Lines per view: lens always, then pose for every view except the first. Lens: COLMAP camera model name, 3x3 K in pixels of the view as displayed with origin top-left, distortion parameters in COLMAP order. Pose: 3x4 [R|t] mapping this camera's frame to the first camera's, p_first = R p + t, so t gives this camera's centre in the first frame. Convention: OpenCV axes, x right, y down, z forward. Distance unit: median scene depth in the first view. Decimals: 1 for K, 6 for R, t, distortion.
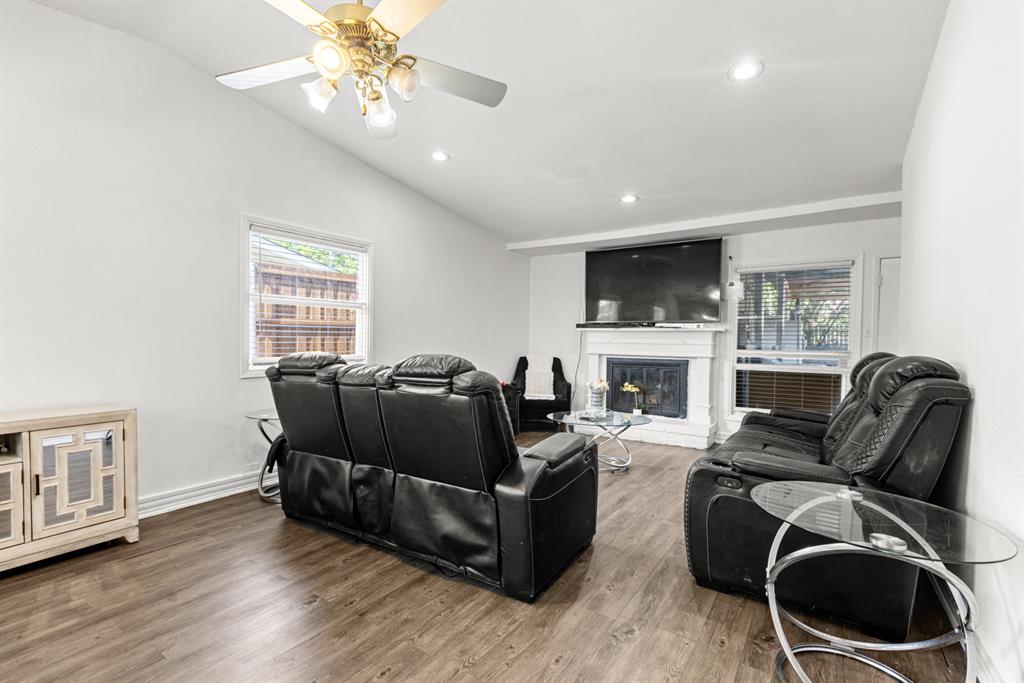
lens RADIAL K [[465.0, 0, 512.6], [0, 465.0, 339.3], [0, 0, 1]] dist [0.001376, 0.000047]
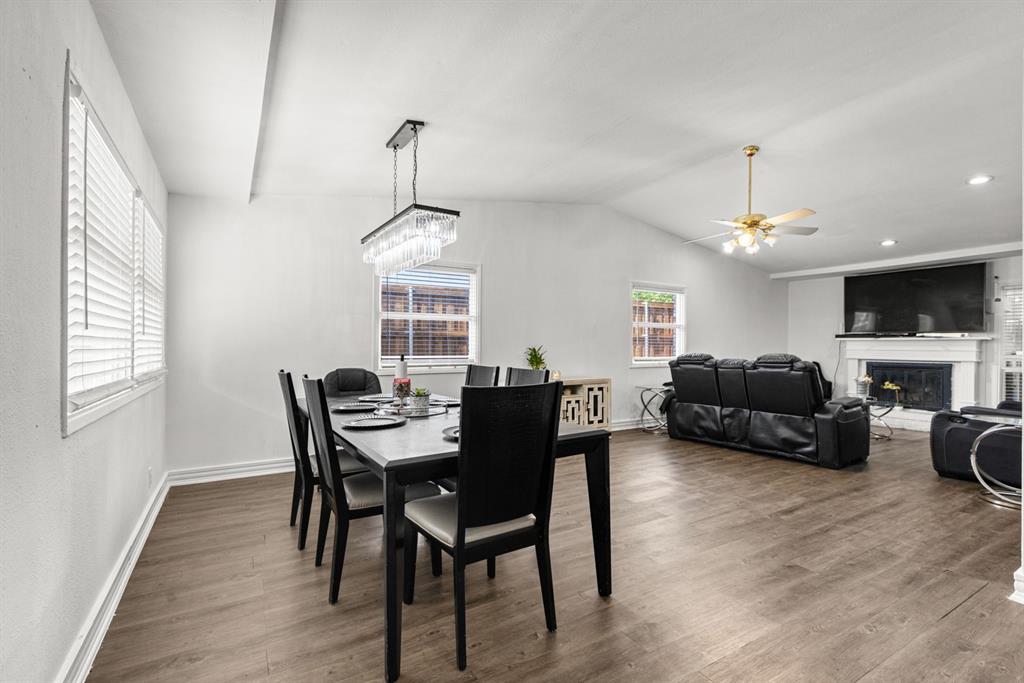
lens RADIAL K [[465.0, 0, 502.0], [0, 465.0, 340.7], [0, 0, 1]] dist [0.001376, 0.000047]
pose [[0.903356, -0.008982, -0.428797, -0.167006], [0.002008, 0.999858, -0.016714, 0.002425], [0.428887, 0.014237, 0.903246, -0.629342]]
